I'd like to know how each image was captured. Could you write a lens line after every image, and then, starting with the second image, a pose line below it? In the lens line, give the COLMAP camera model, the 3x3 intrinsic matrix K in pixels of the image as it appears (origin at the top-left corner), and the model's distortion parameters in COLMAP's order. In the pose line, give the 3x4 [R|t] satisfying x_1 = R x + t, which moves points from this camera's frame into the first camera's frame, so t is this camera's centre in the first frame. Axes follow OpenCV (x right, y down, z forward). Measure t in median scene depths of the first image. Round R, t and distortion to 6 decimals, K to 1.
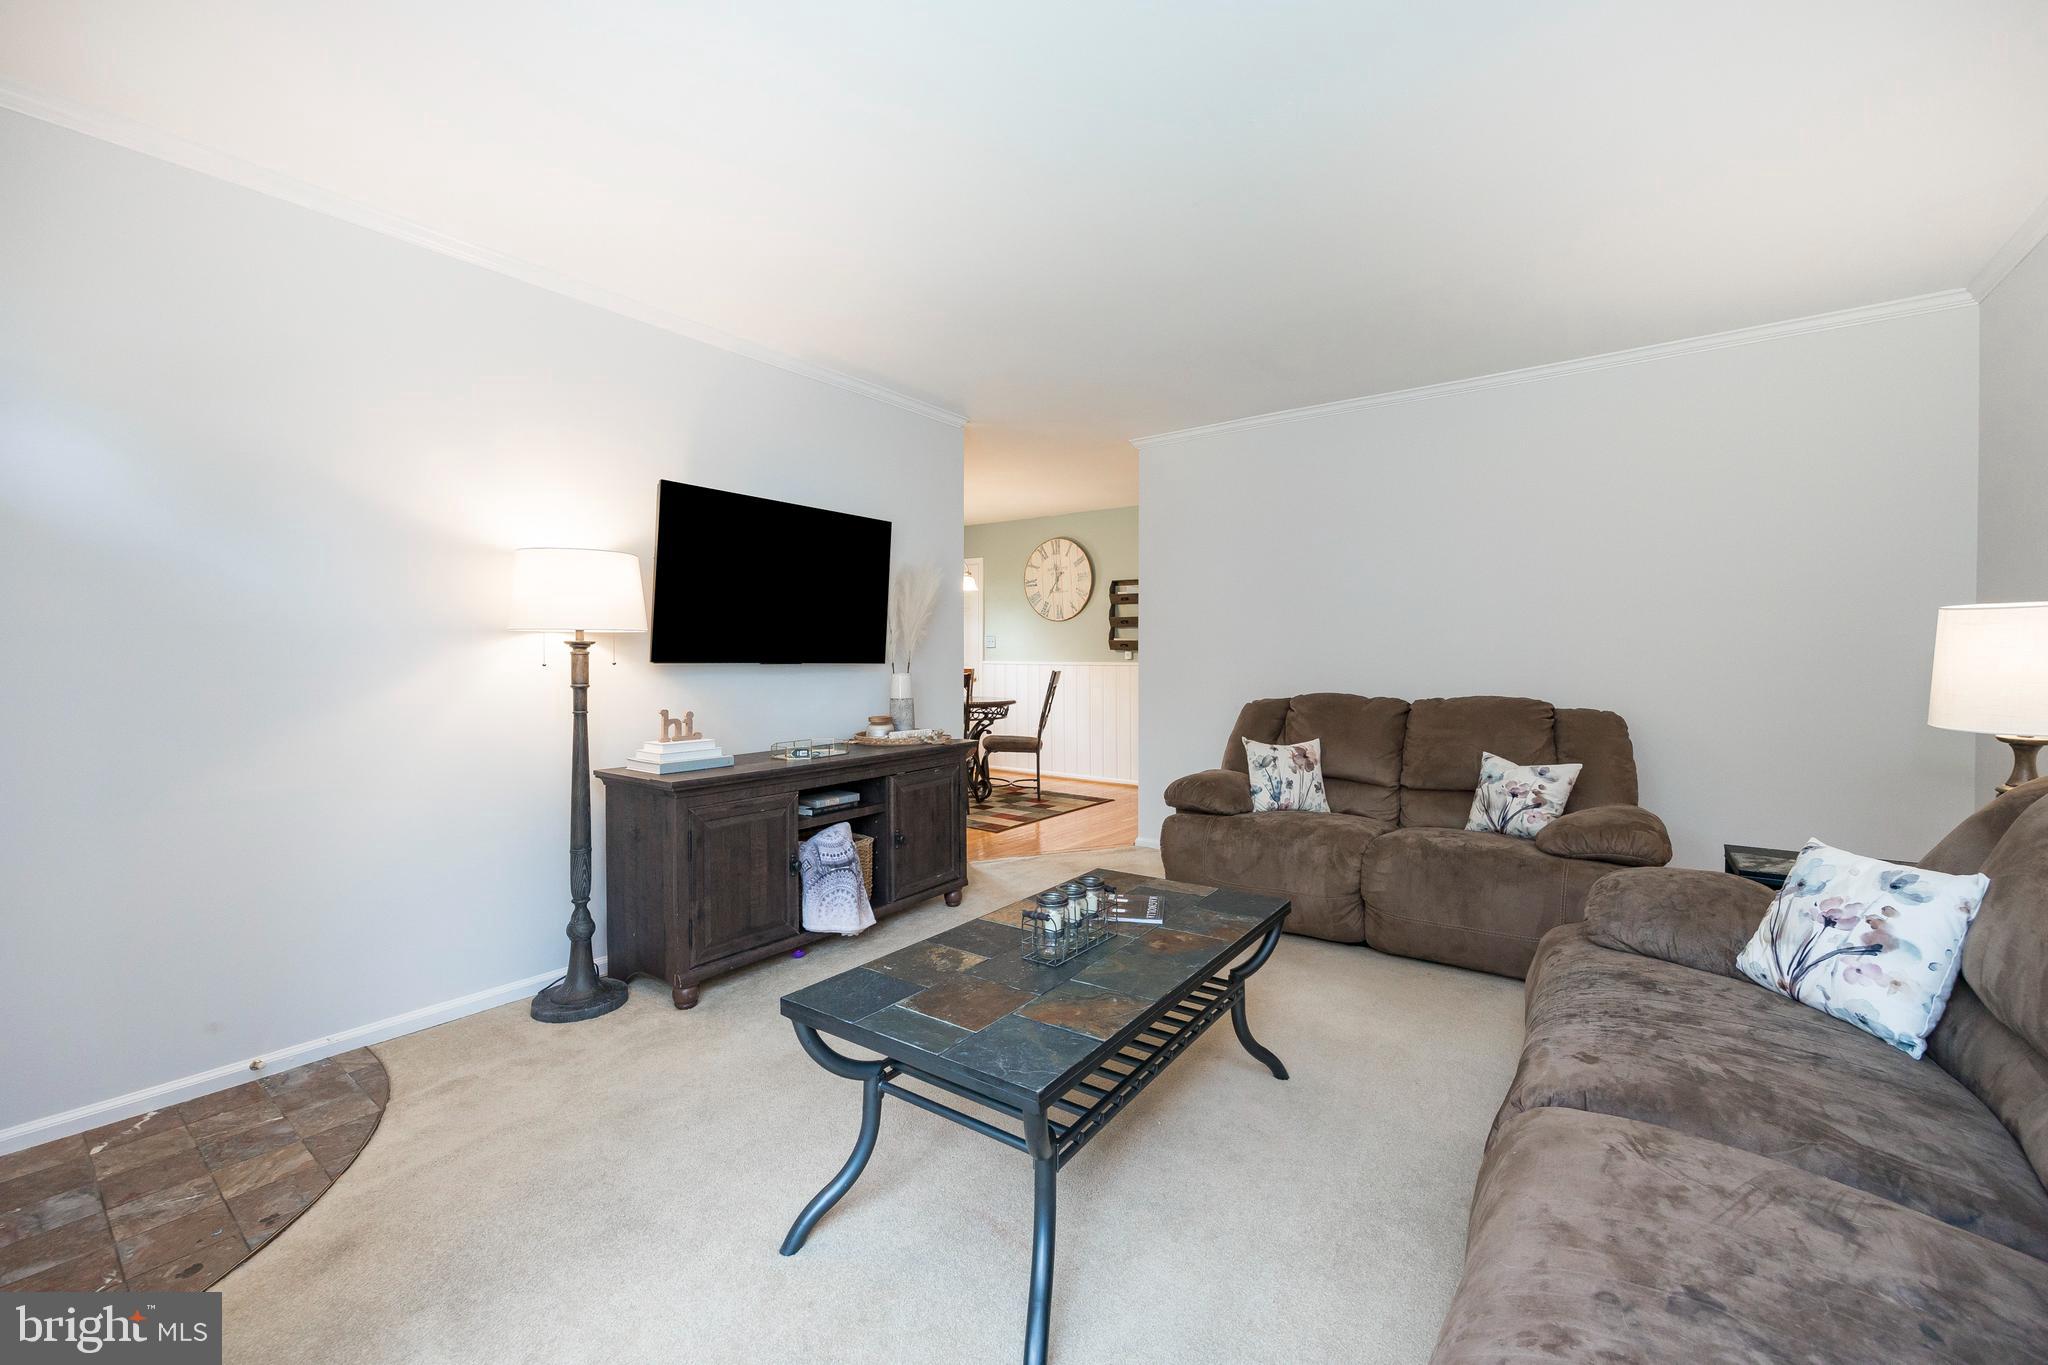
lens RADIAL K [[814.7, 0, 1026.8], [0, 814.7, 663.6], [0, 0, 1]] dist [-0.001918, -0.001152]
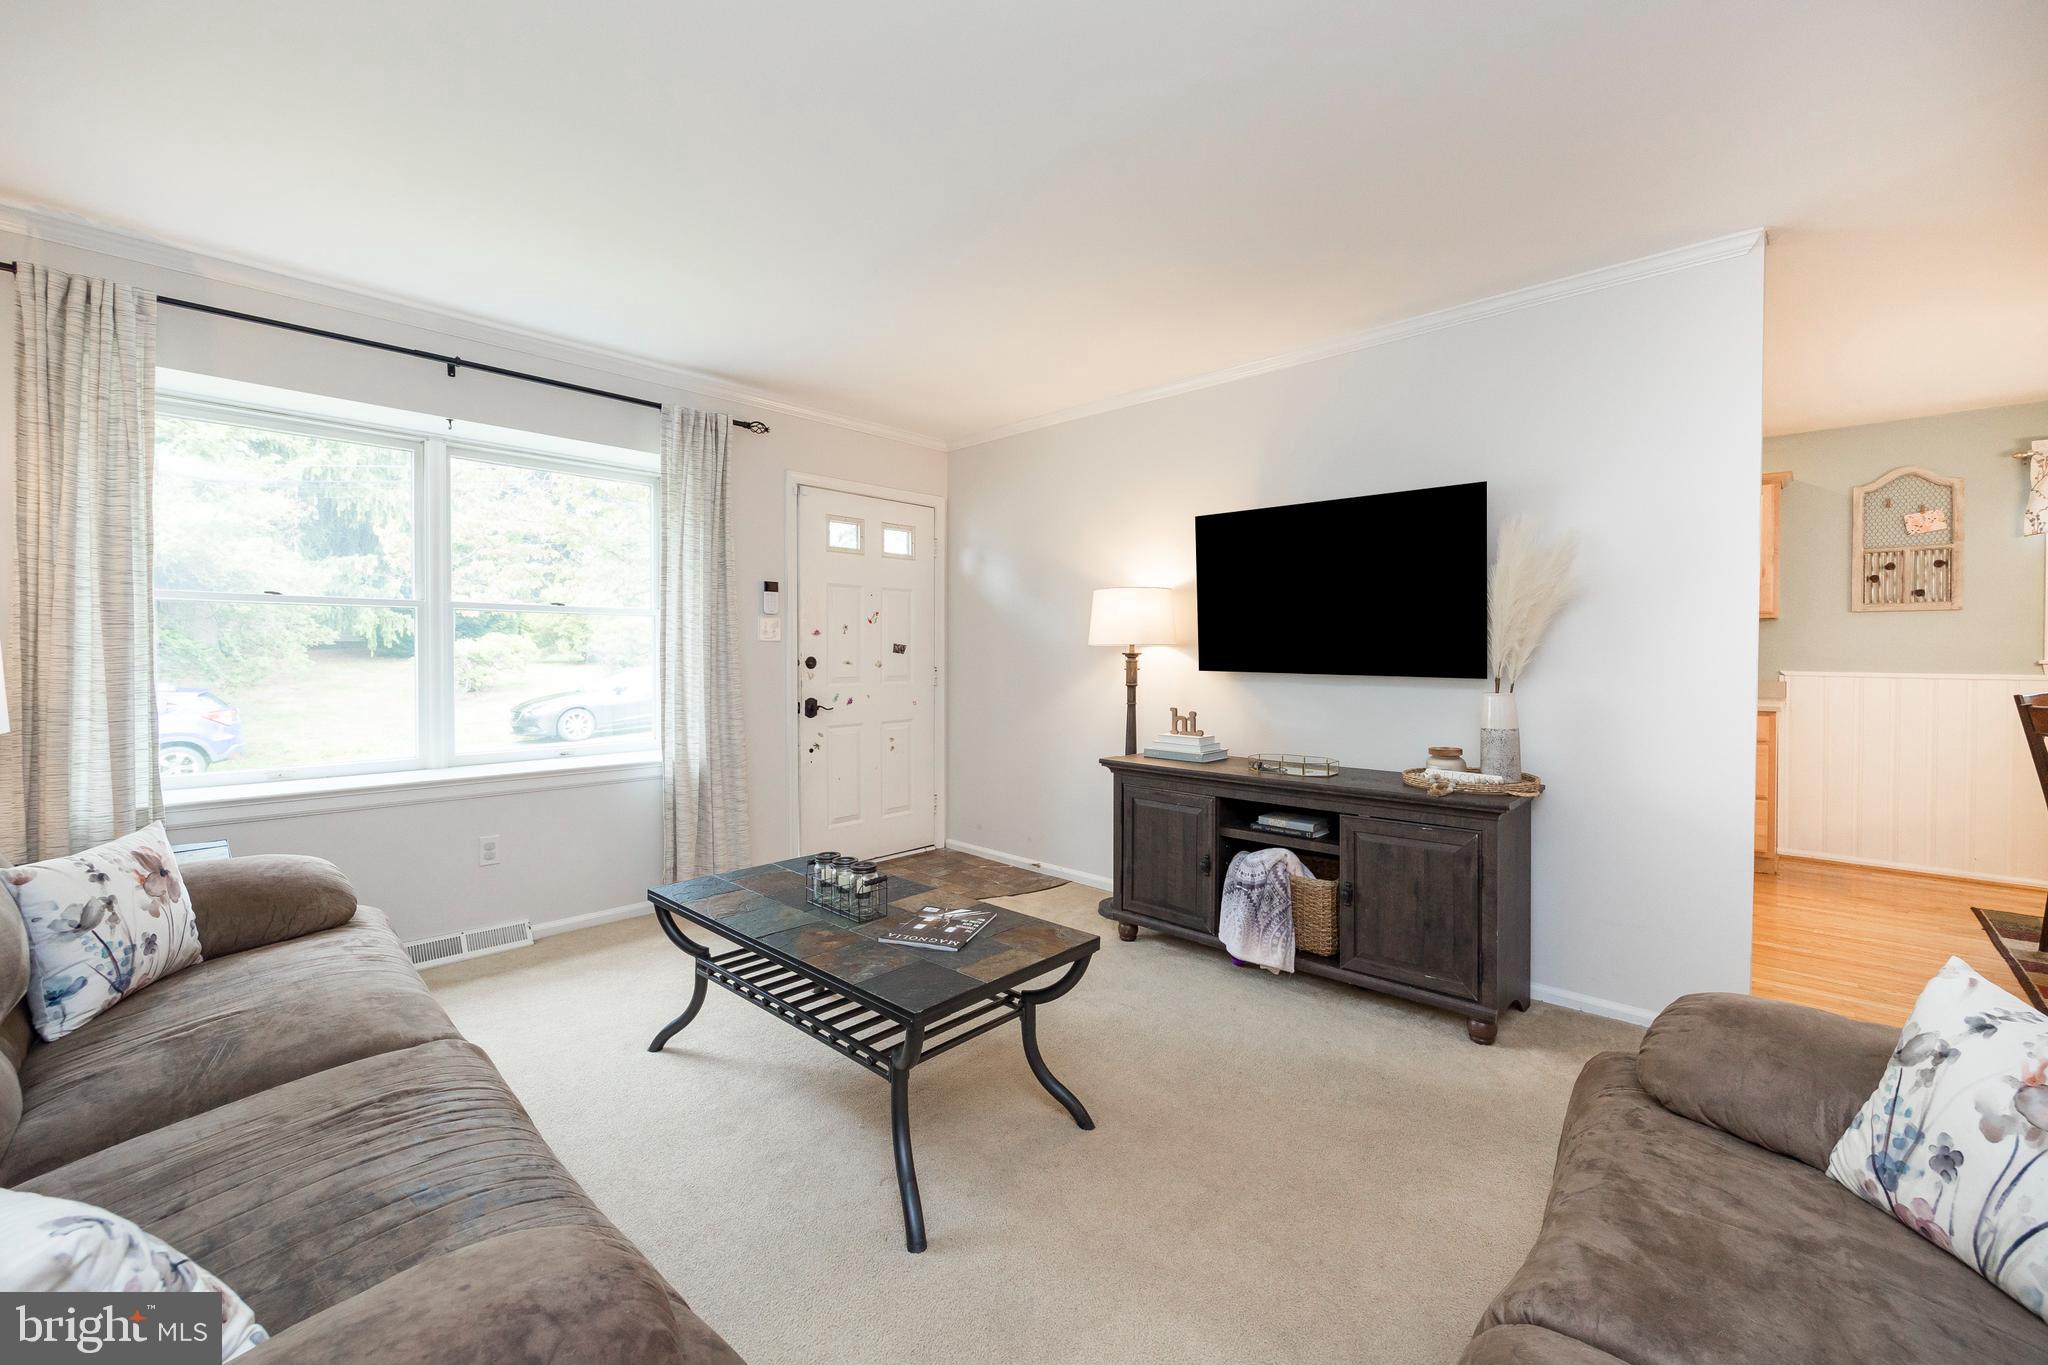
lens RADIAL K [[814.7, 0, 1026.8], [0, 814.7, 663.6], [0, 0, 1]] dist [-0.001918, -0.001152]
pose [[-0.119528, 0.012512, -0.992752, 0.639204], [-0.012984, 0.999815, 0.014164, -0.019554], [0.992746, 0.014583, -0.119344, 0.734818]]
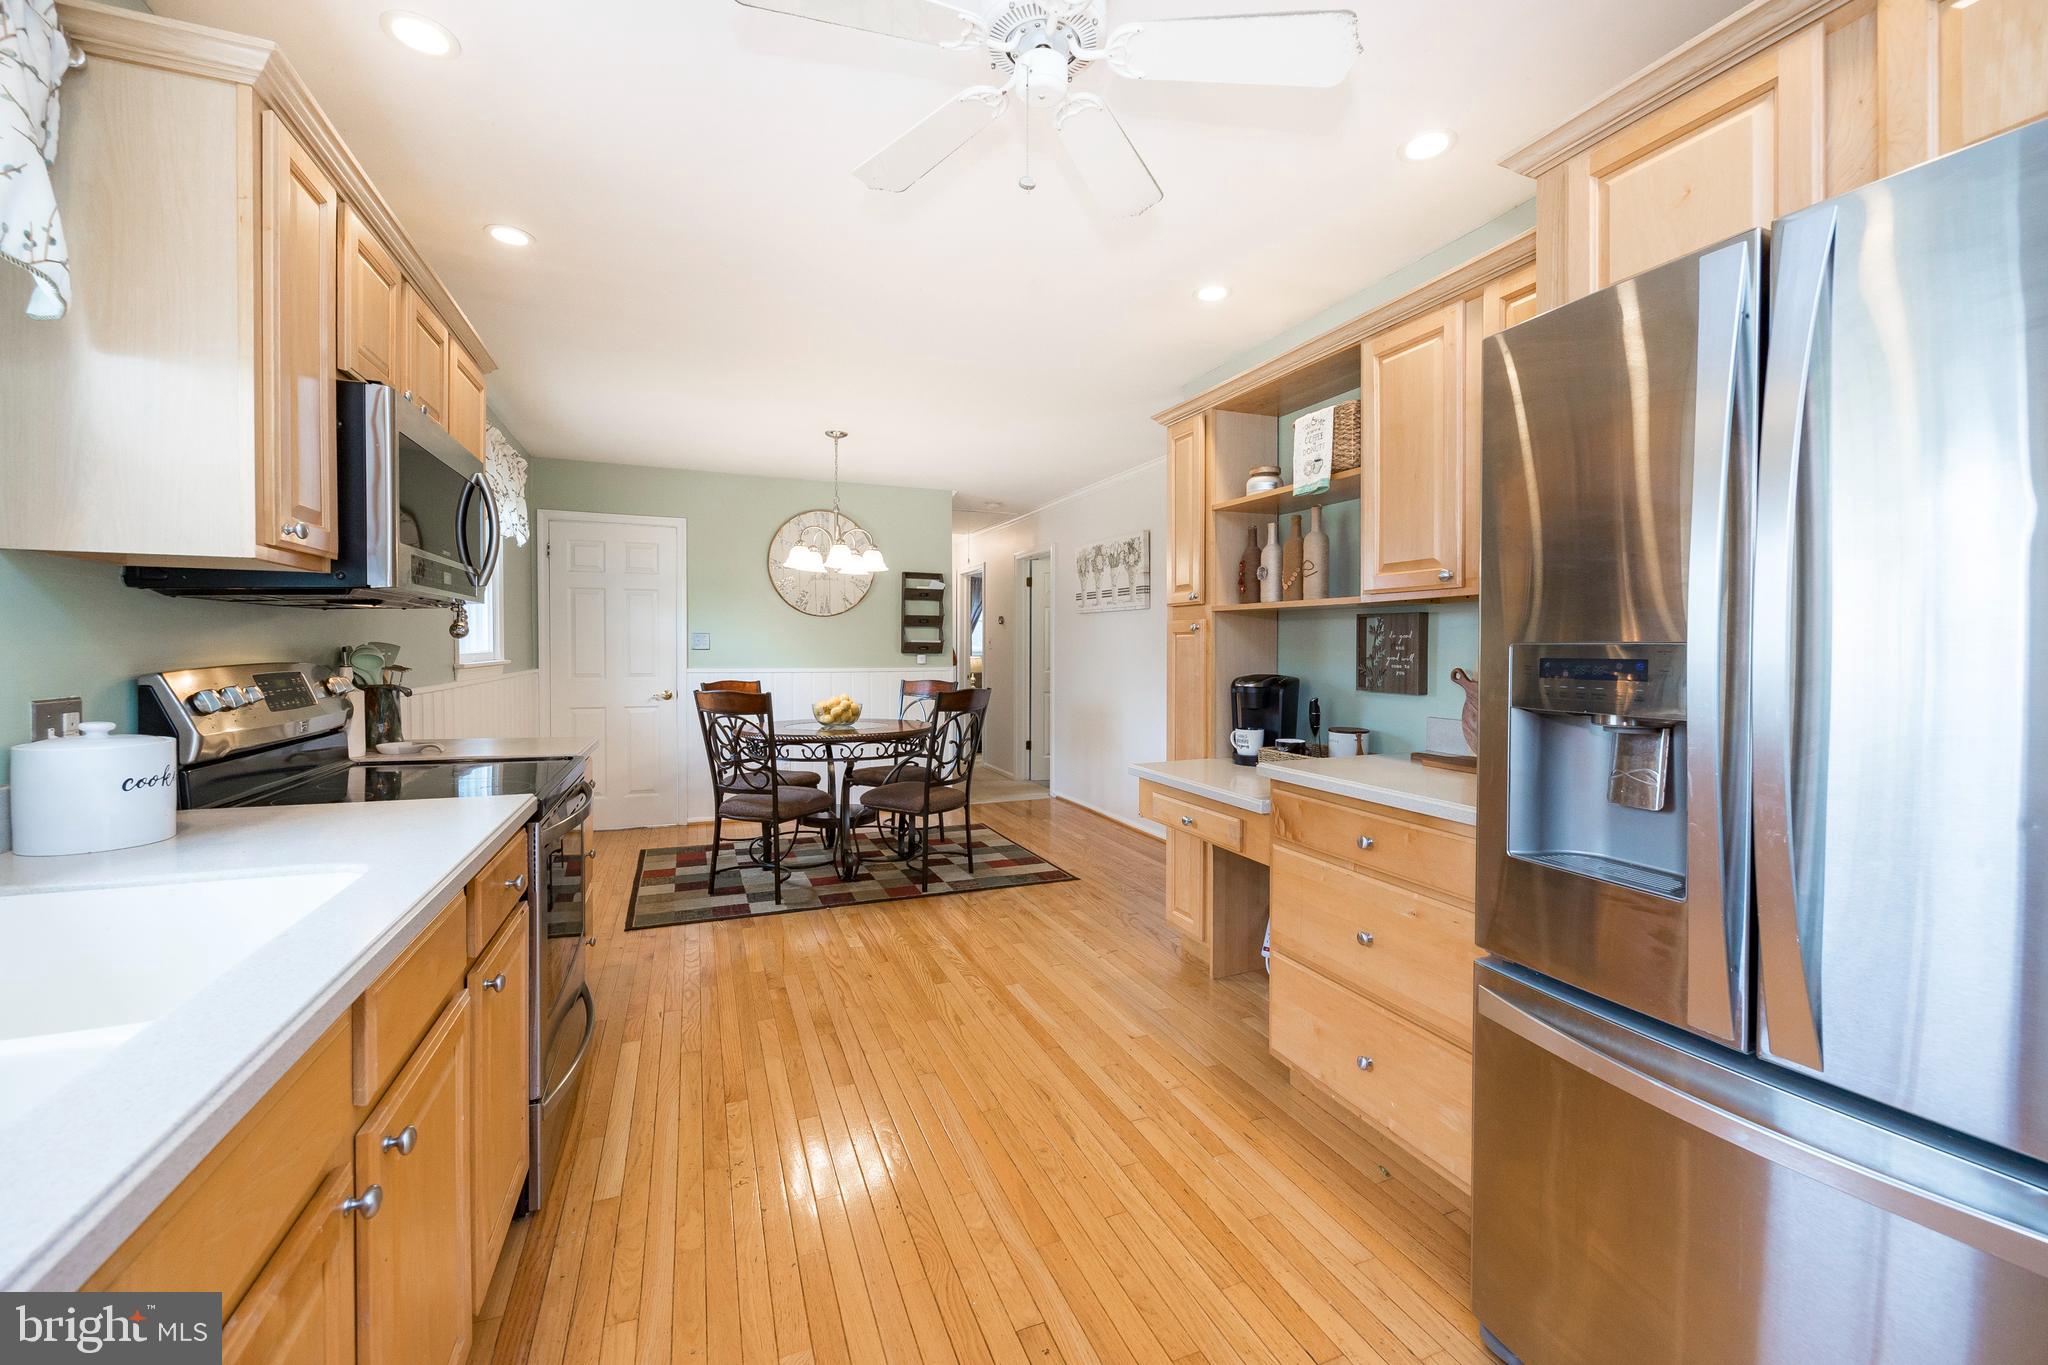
lens RADIAL K [[814.7, 0, 1026.8], [0, 814.7, 663.6], [0, 0, 1]] dist [-0.001918, -0.001152]
pose [[0.513587, -0.019077, 0.857826, -1.122665], [0.008358, 0.999817, 0.017231, -0.038400], [-0.857997, -0.001680, 0.513652, 0.909479]]
